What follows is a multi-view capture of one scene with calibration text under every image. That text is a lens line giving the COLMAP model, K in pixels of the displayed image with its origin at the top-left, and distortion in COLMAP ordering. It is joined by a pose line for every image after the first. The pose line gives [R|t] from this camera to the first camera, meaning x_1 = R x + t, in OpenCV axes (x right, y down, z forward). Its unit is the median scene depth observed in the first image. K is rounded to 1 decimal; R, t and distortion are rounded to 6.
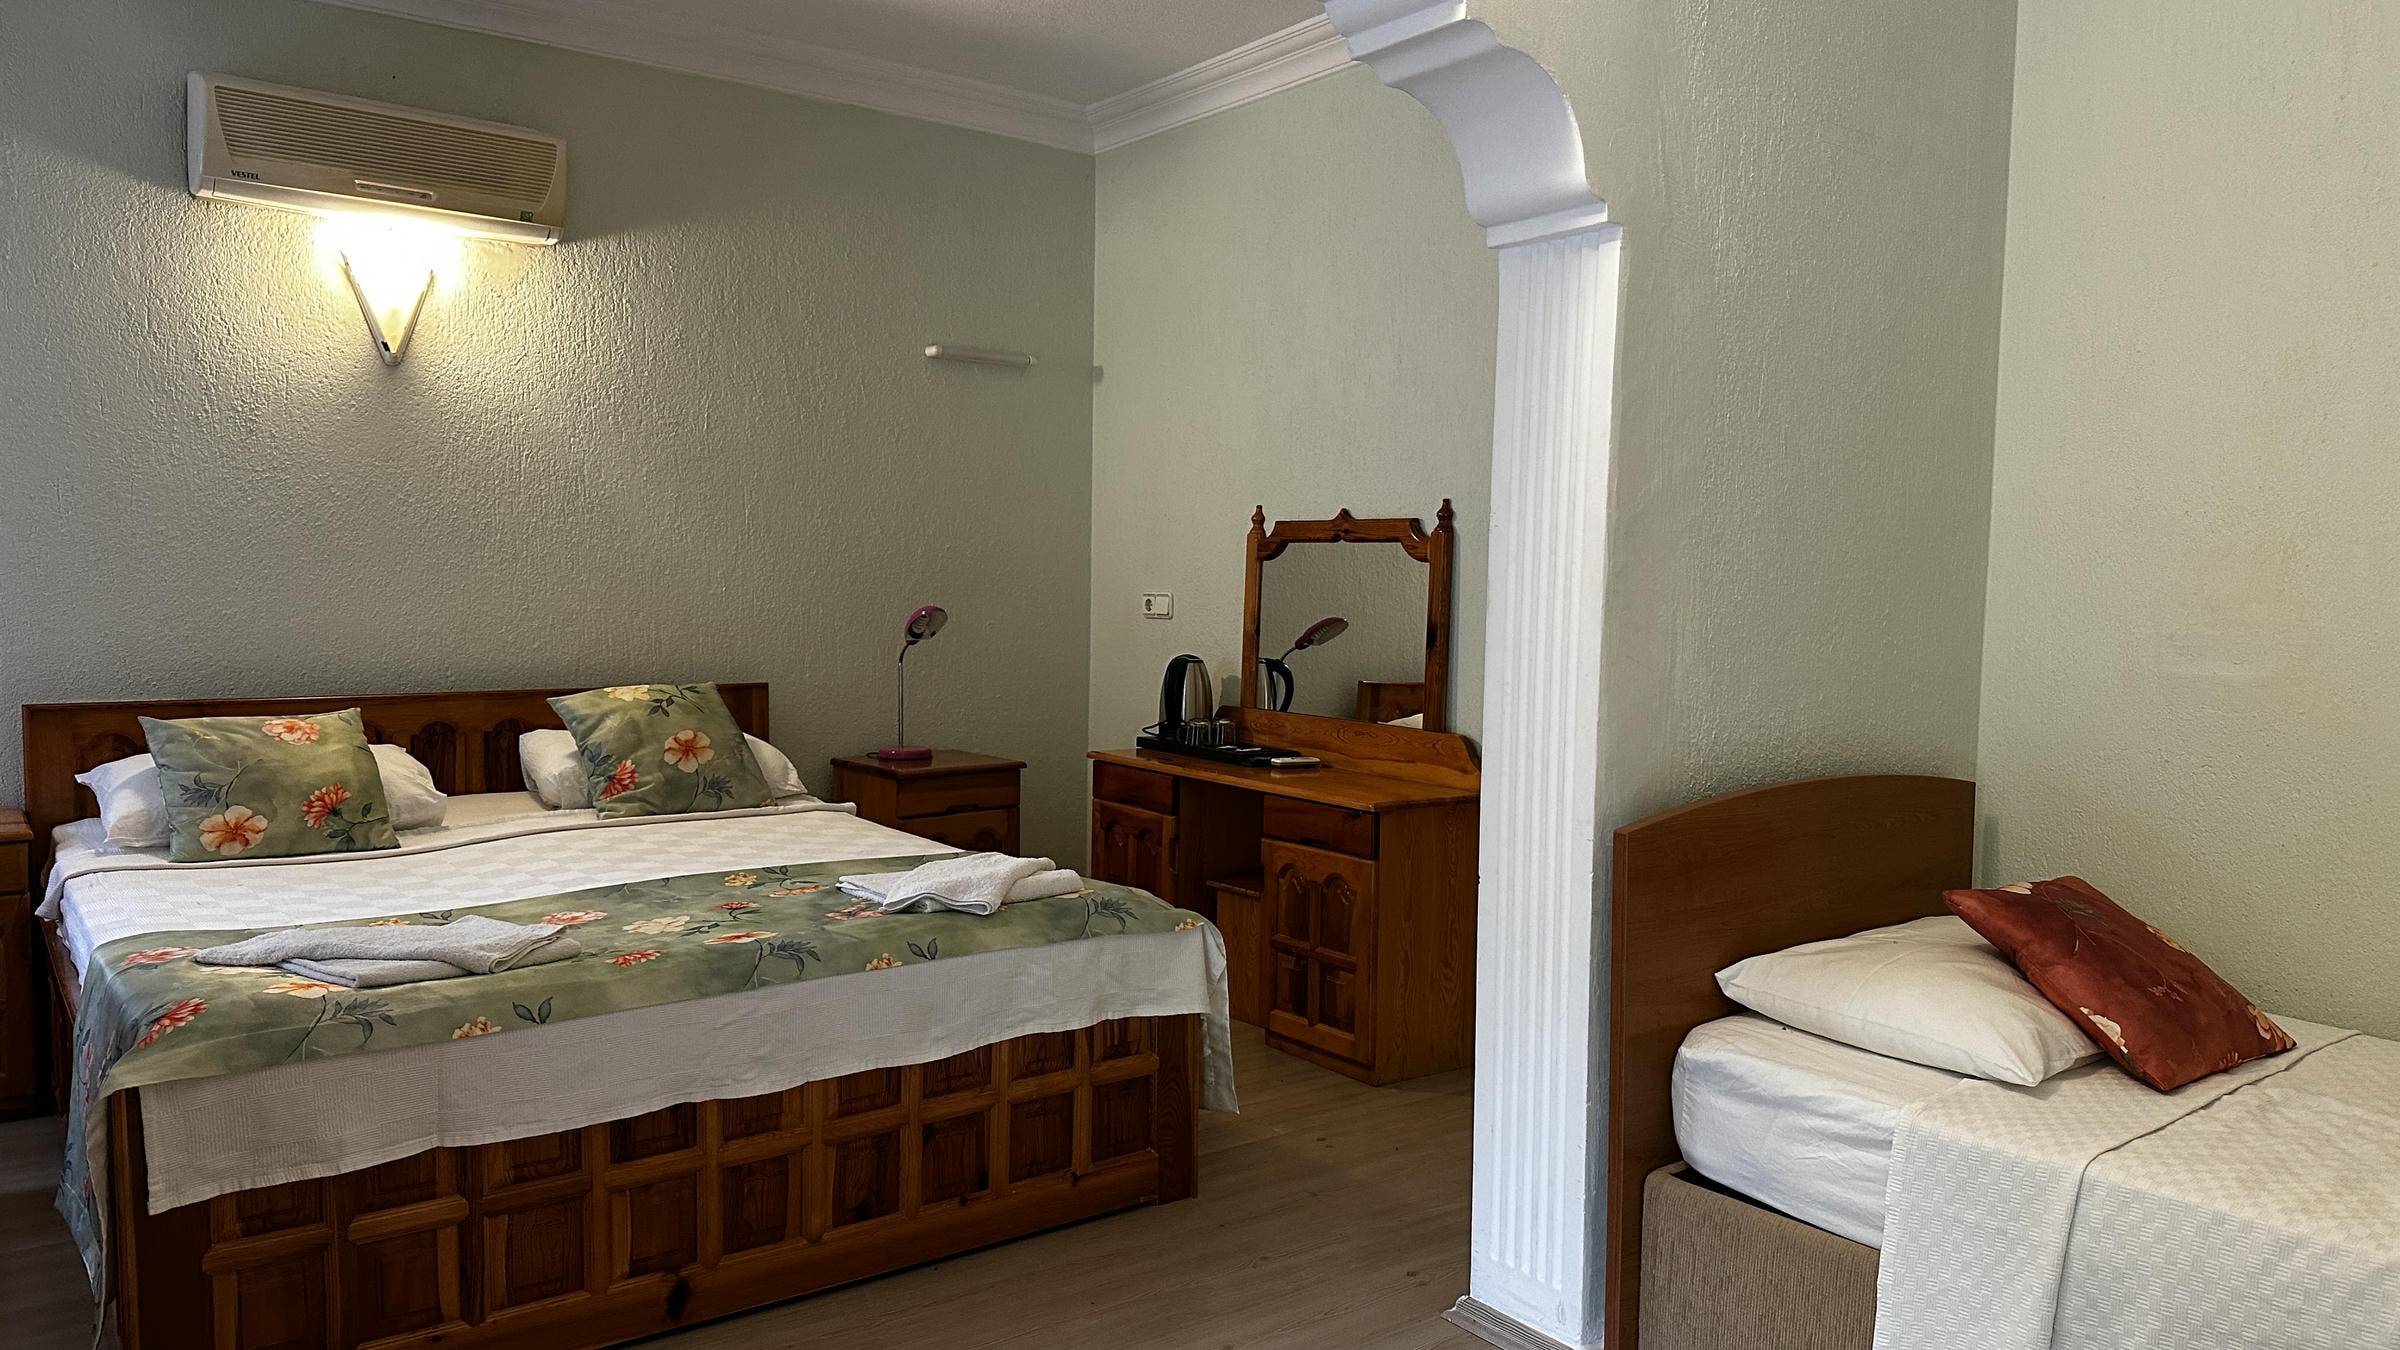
lens RADIAL K [[1656.7, 0, 1221.1], [0, 1656.7, 676.1], [0, 0, 1]] dist [0.119839, -0.172727]
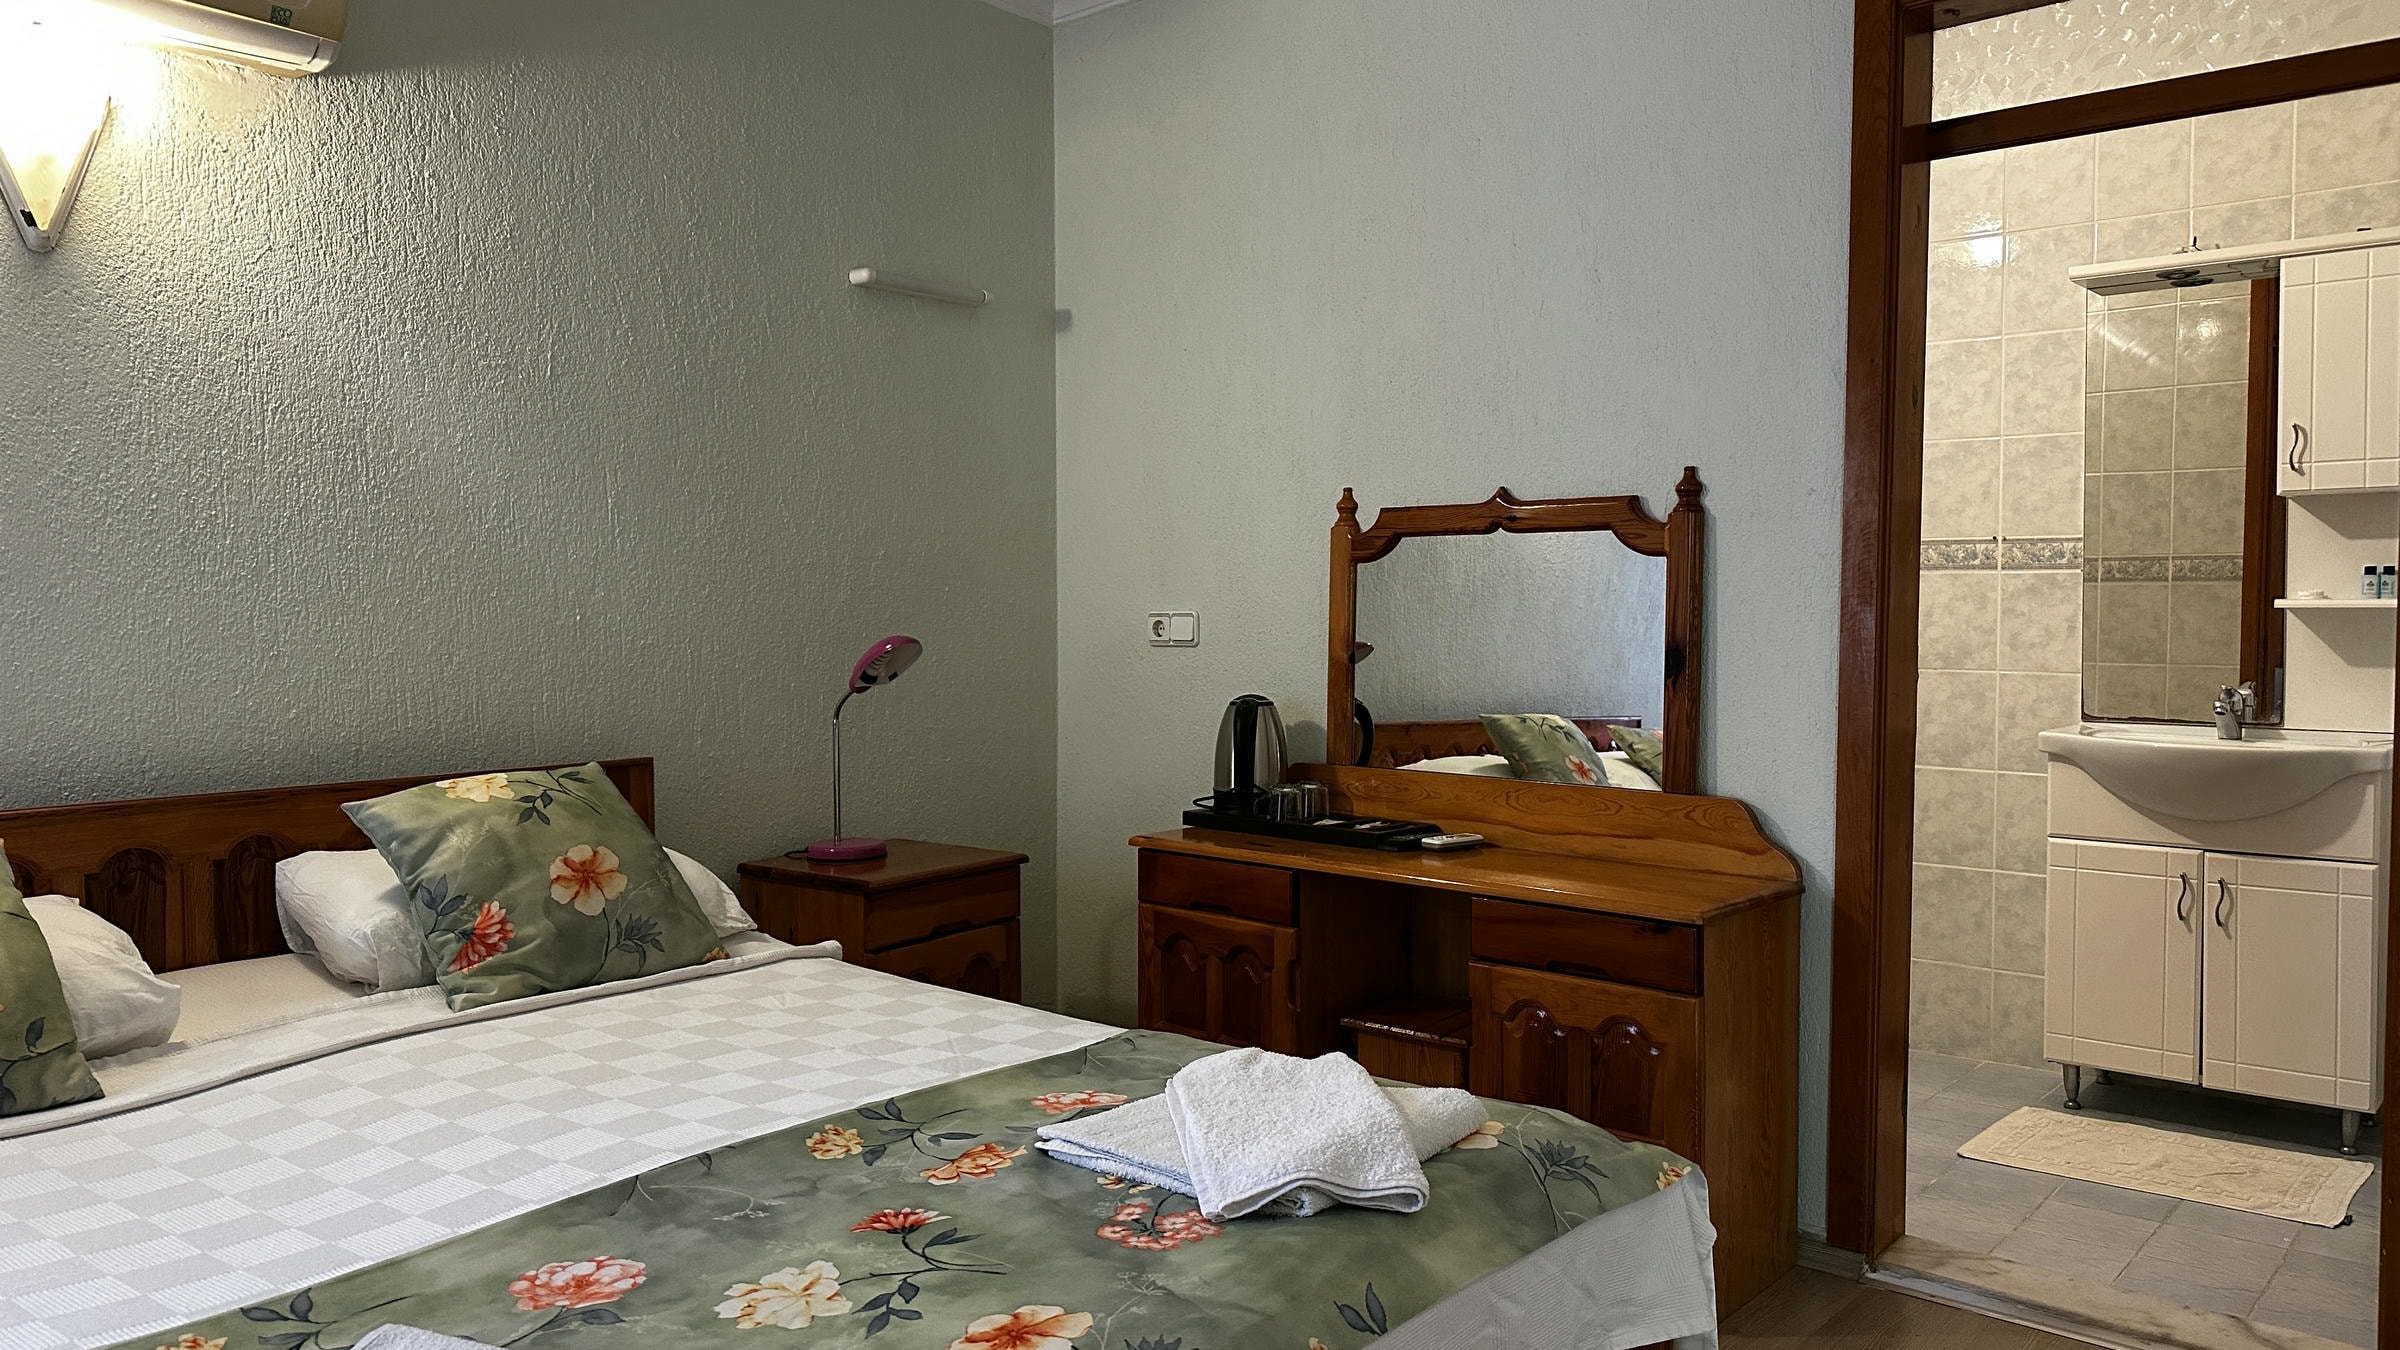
lens RADIAL K [[1662.6, 0, 1214.6], [0, 1662.6, 669.9], [0, 0, 1]] dist [0.081634, -0.098546]
pose [[0.979383, -0.028135, 0.200045, -0.226079], [0.032278, 0.999326, -0.017477, -0.014688], [-0.199419, 0.023573, 0.979631, 0.367117]]
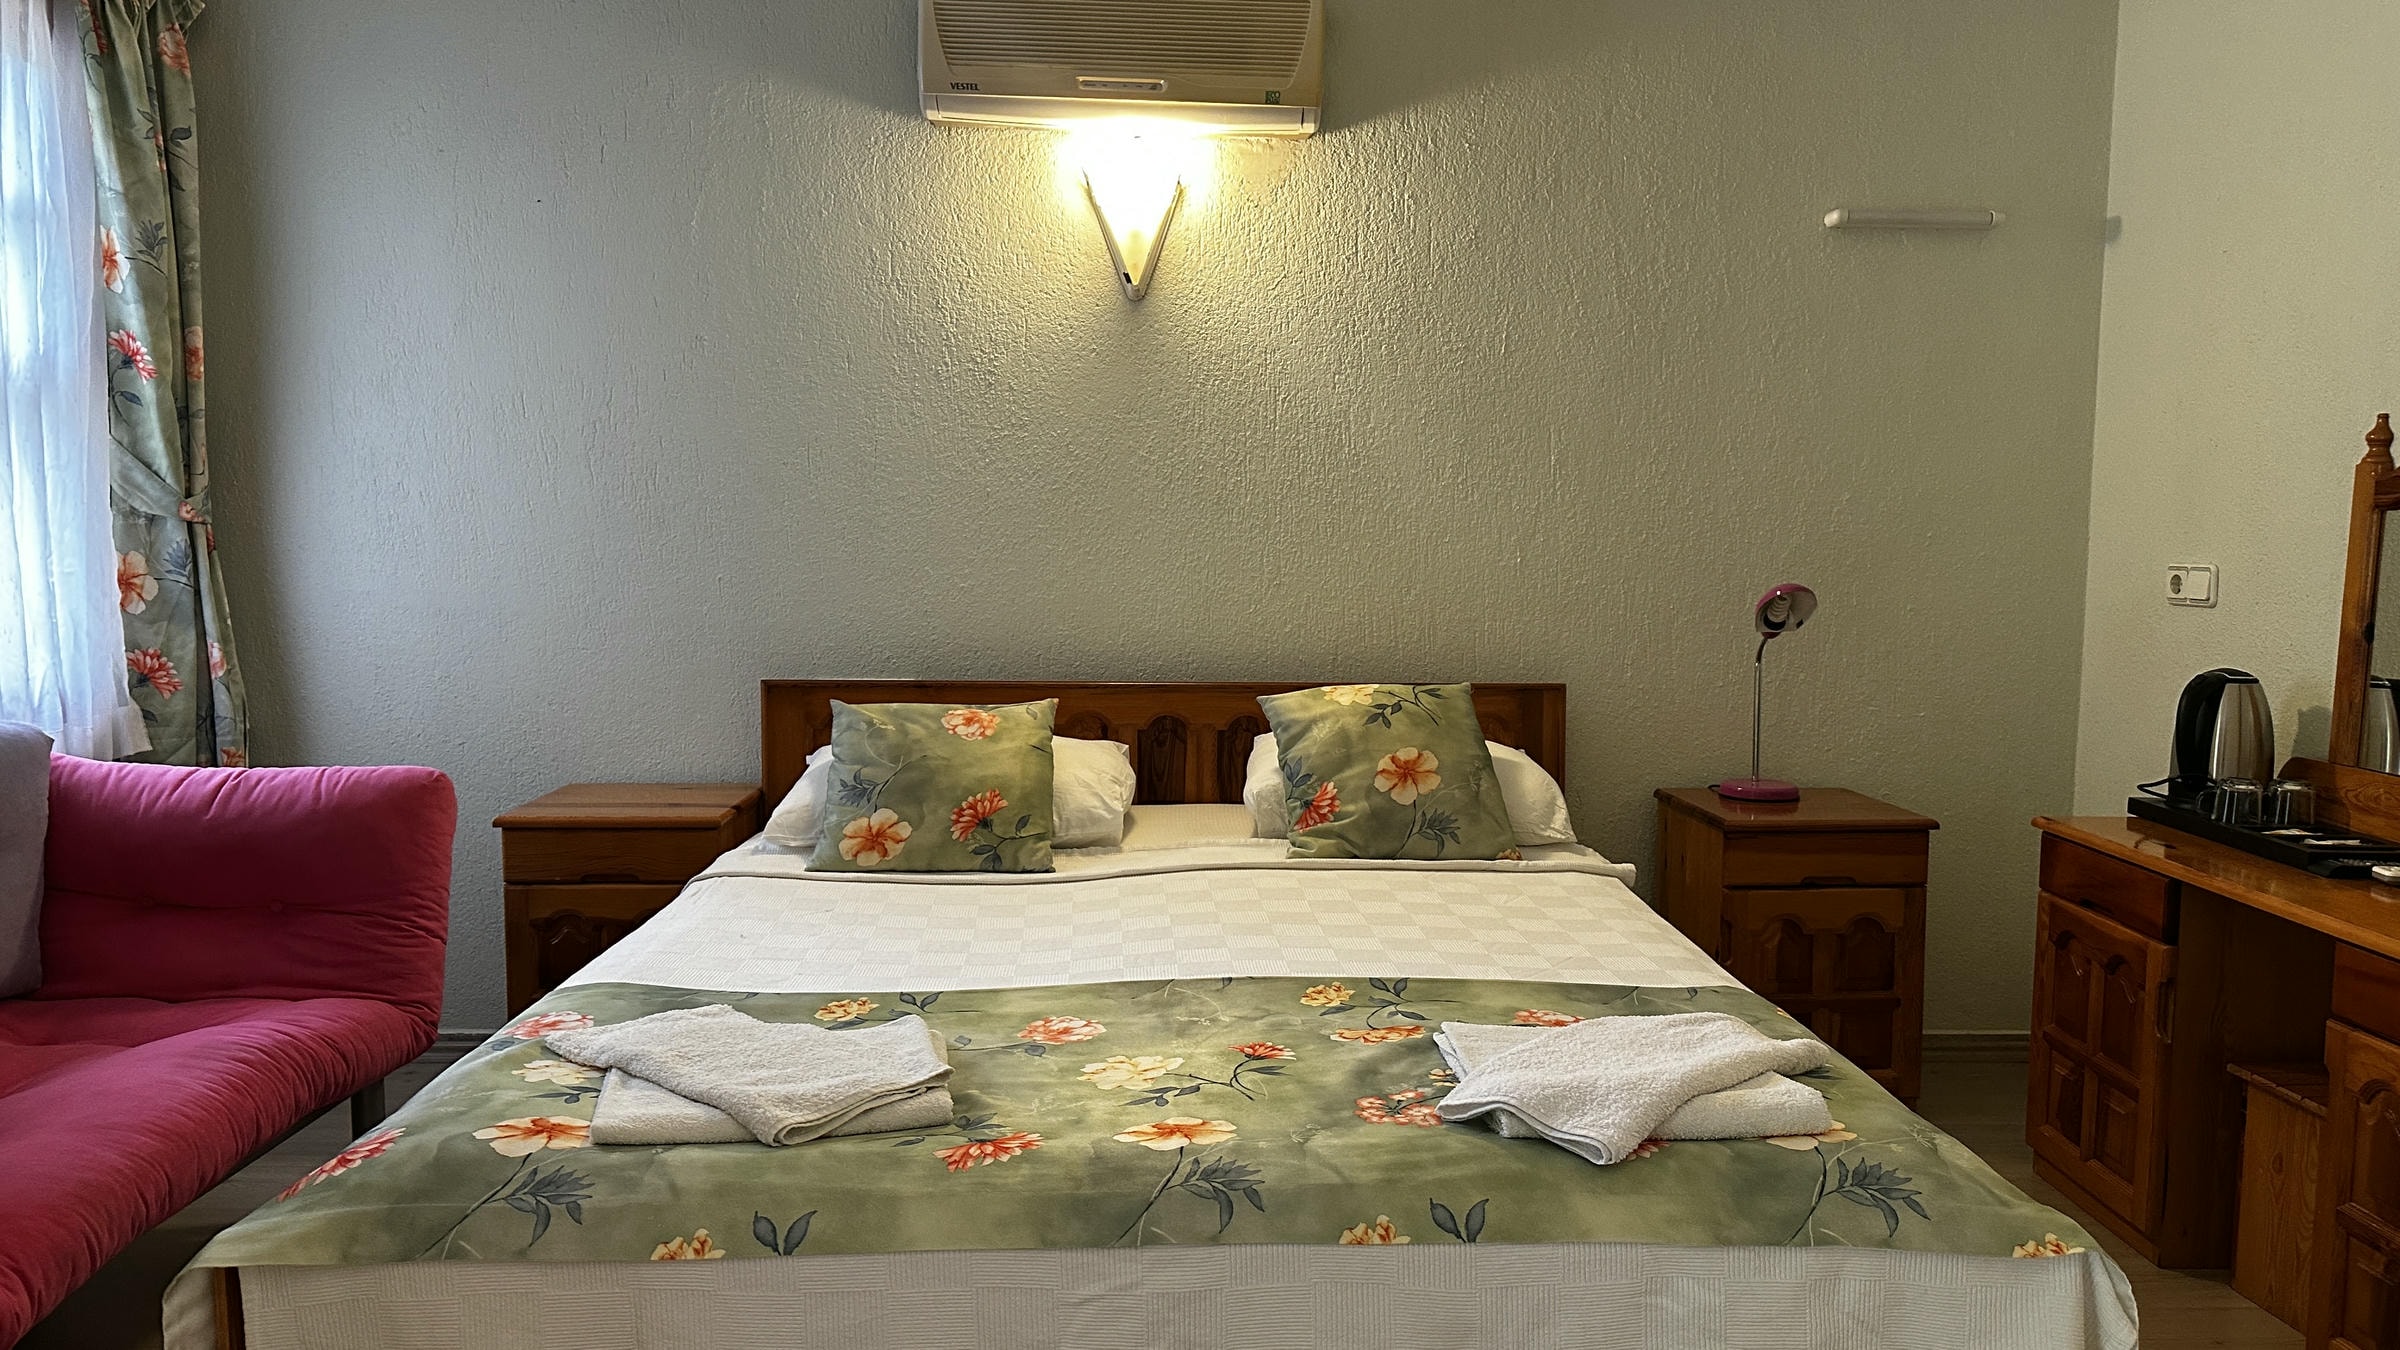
lens RADIAL K [[1656.7, 0, 1221.1], [0, 1656.7, 676.1], [0, 0, 1]] dist [0.119839, -0.172727]
pose [[0.810293, 0.043625, -0.584399, 0.052576], [-0.032922, 0.999039, 0.028930, -0.020032], [0.585100, -0.004202, 0.810950, 0.362611]]
